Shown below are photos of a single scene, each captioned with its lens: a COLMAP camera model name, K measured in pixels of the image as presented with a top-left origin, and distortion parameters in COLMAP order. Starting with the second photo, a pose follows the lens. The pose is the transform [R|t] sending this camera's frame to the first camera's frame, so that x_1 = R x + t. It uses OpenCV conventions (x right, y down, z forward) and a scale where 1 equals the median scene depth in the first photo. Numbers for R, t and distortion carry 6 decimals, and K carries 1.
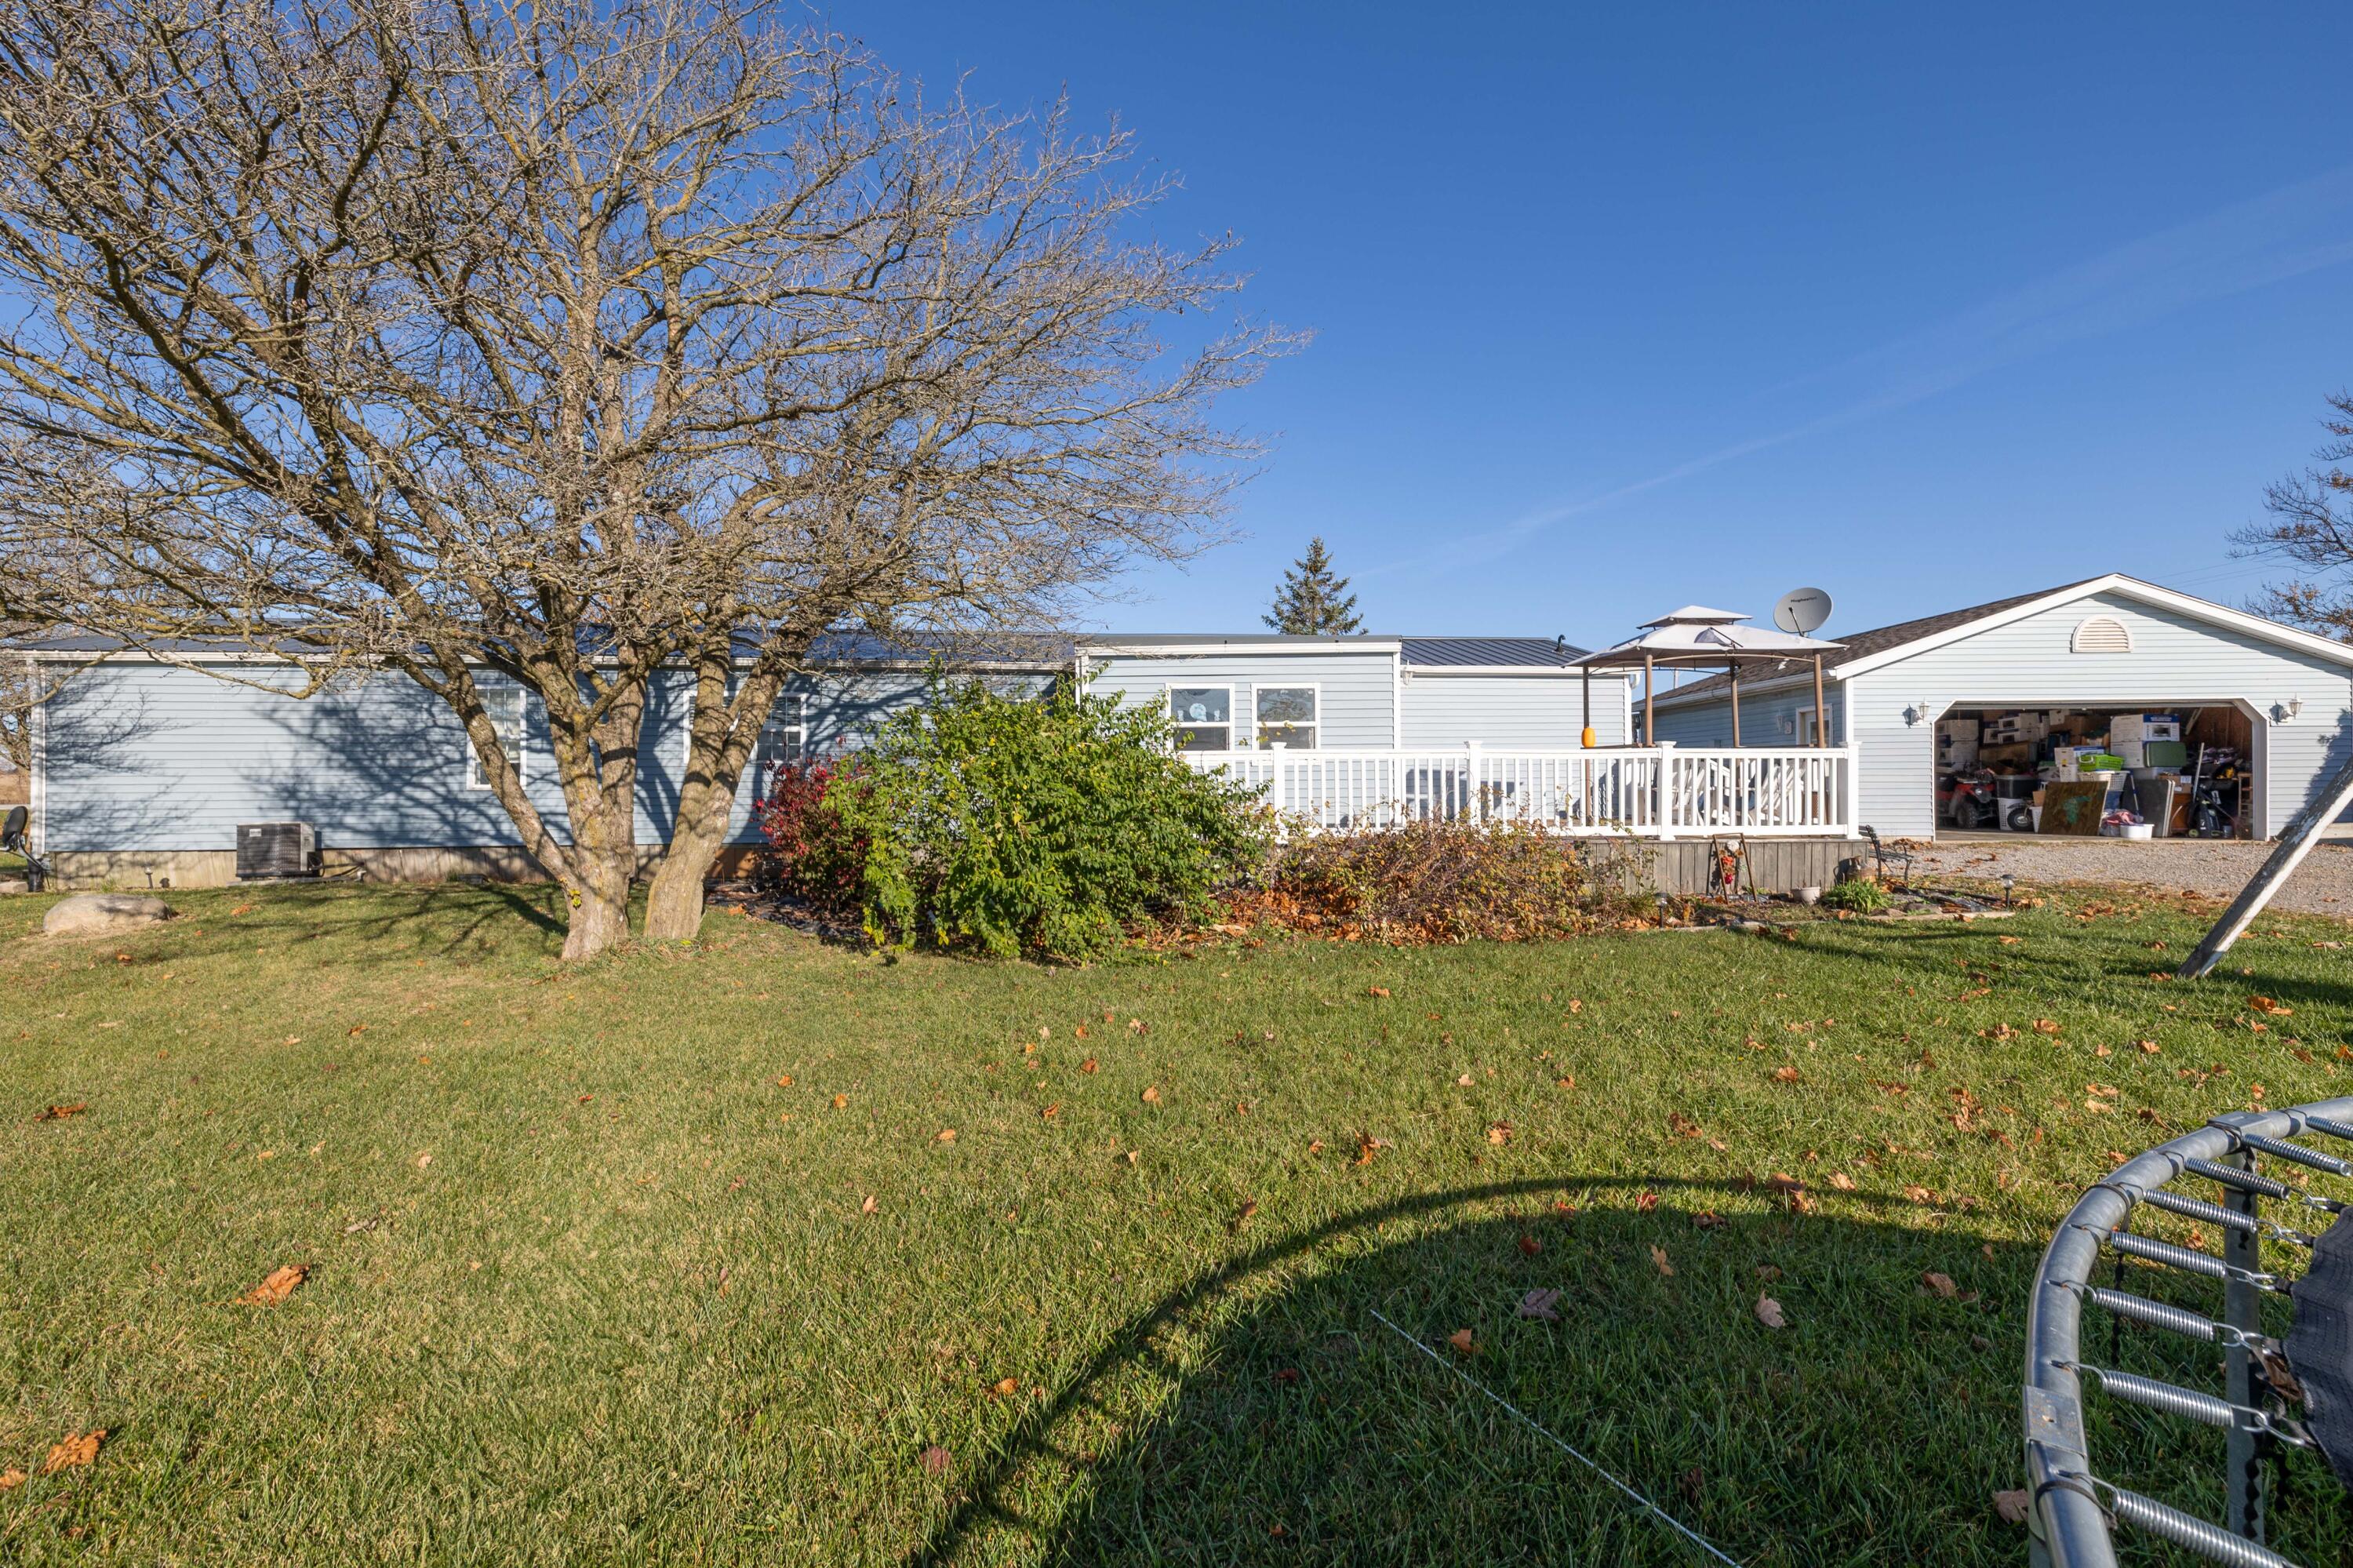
lens RADIAL K [[1003.1, 0, 1179.9], [0, 1003.1, 780.9], [0, 0, 1]] dist [-0.001092, -0.000425]
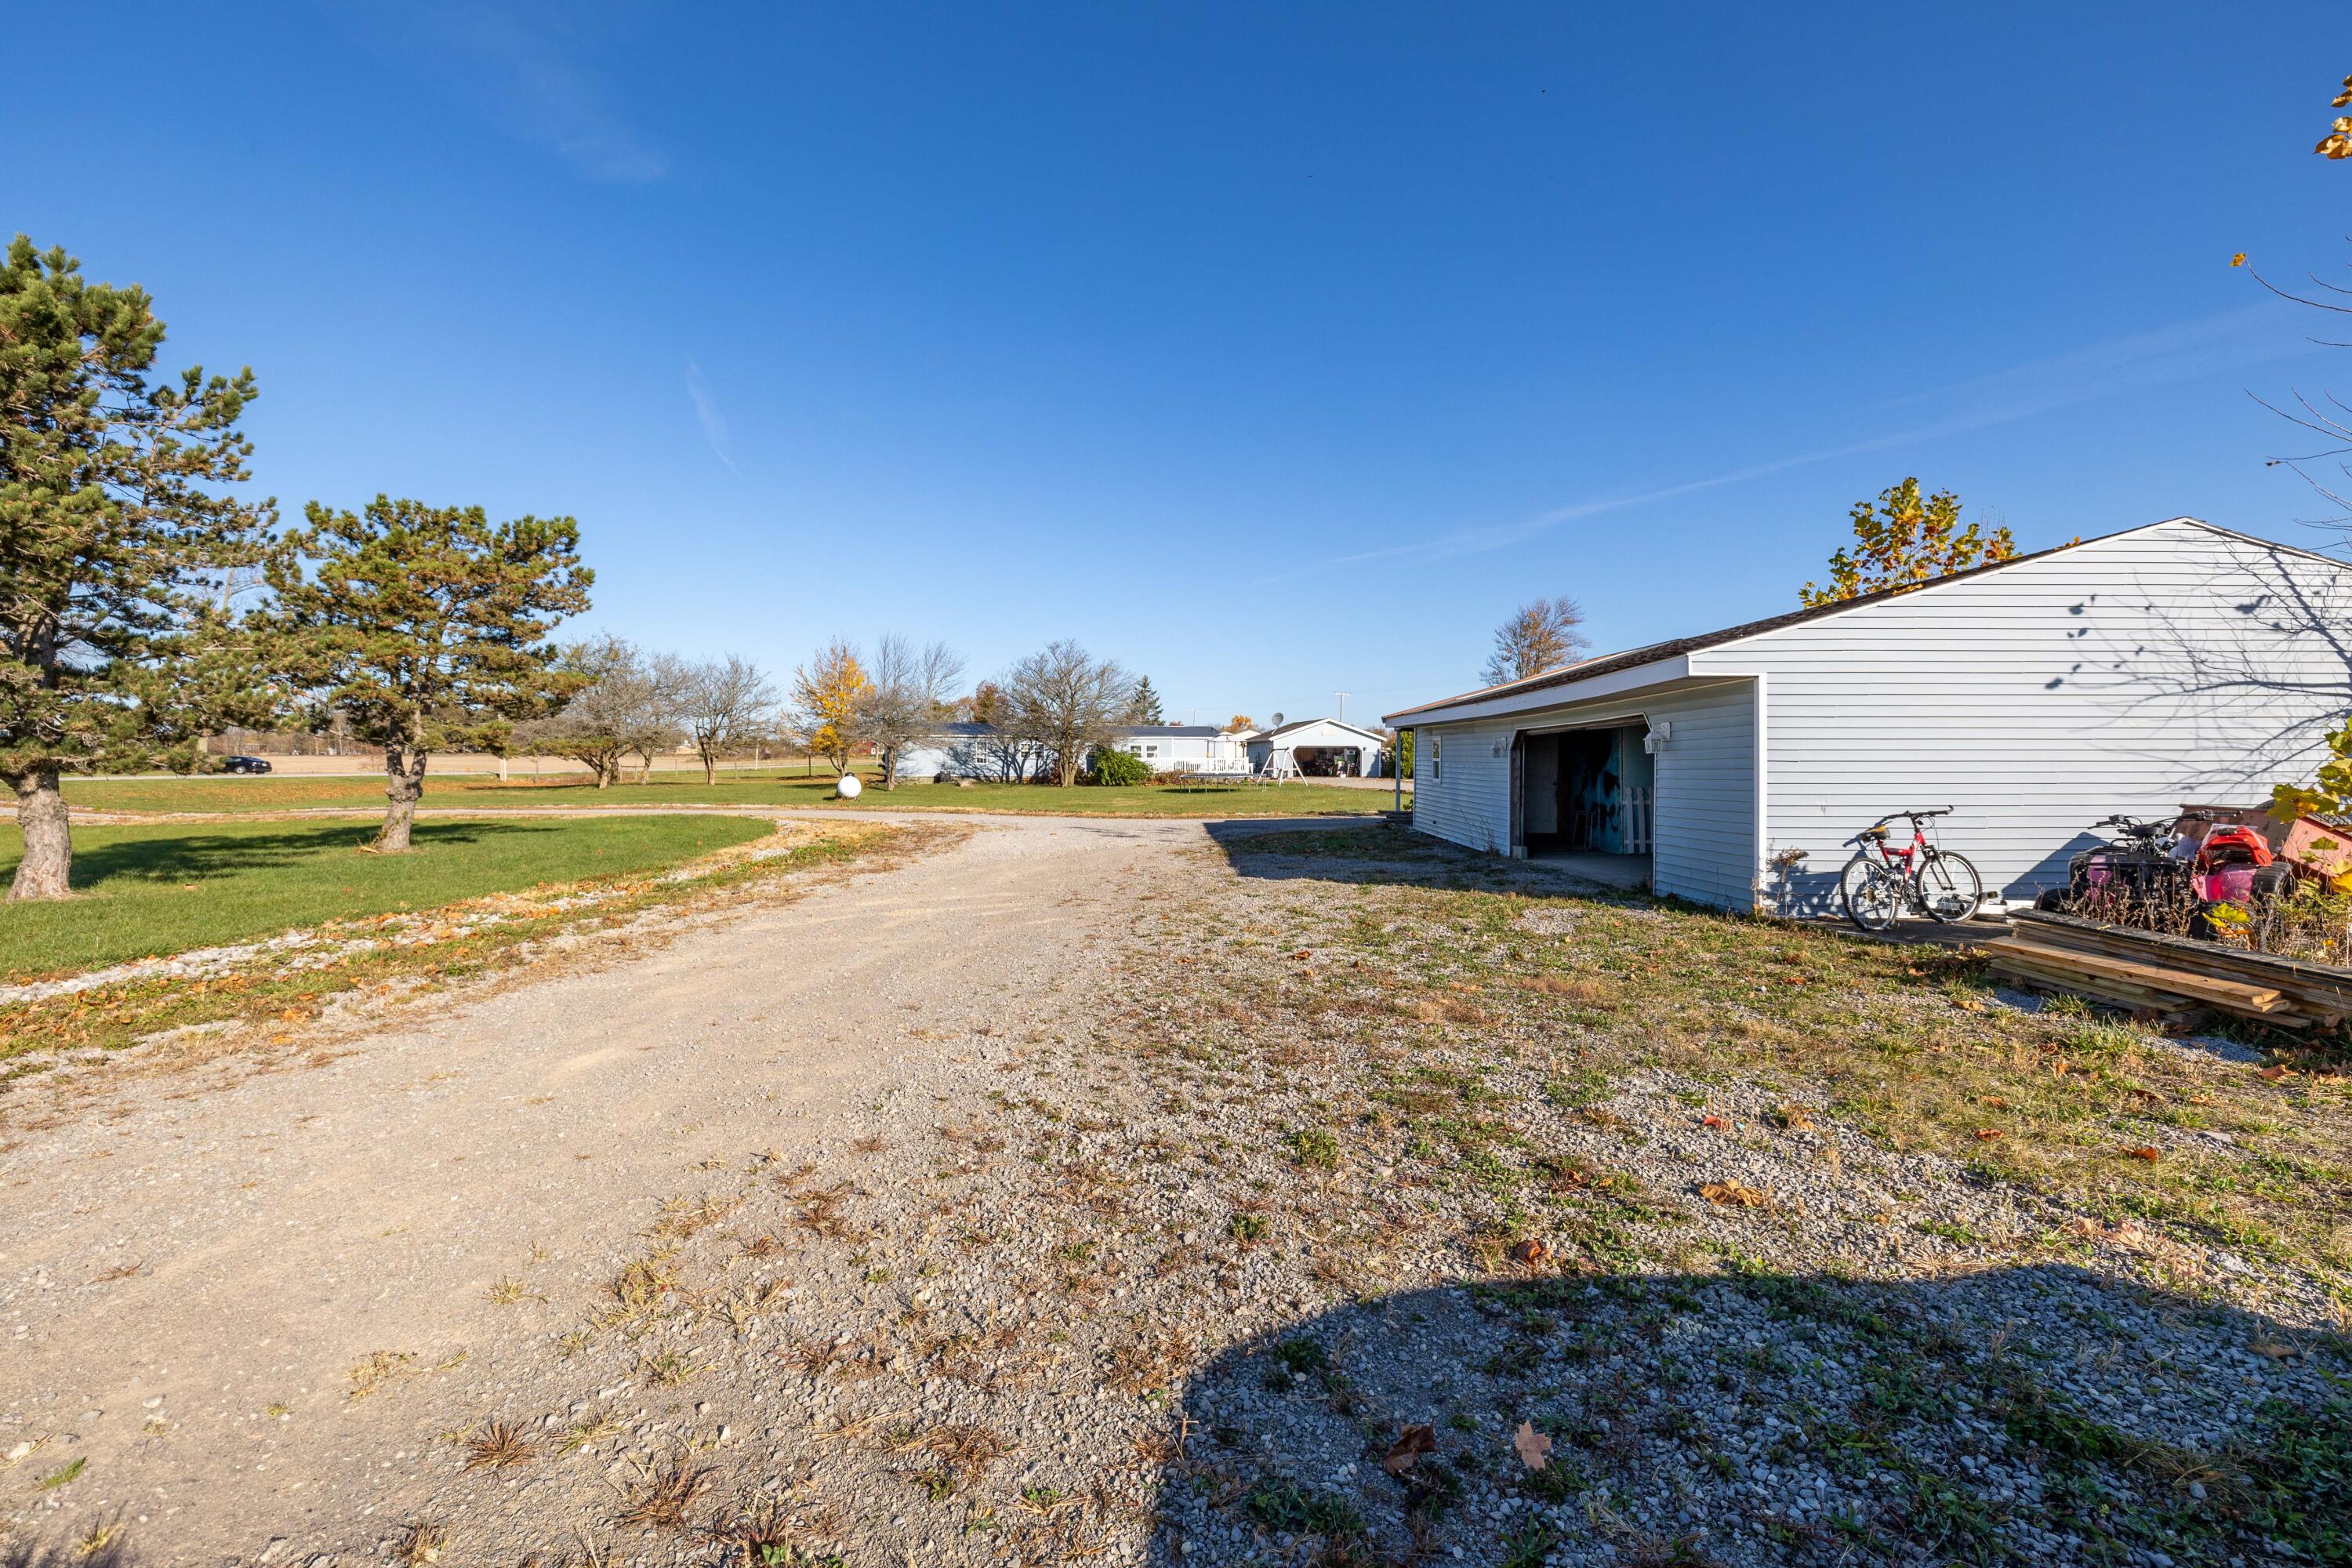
lens RADIAL K [[1002.7, 0, 1177.1], [0, 1002.7, 779.2], [0, 0, 1]] dist [-0.001092, -0.000425]
pose [[0.979067, -0.002501, 0.203521, -0.655703], [0.003022, 0.999993, -0.002251, 0.075084], [-0.203514, 0.002819, 0.979068, -3.272065]]
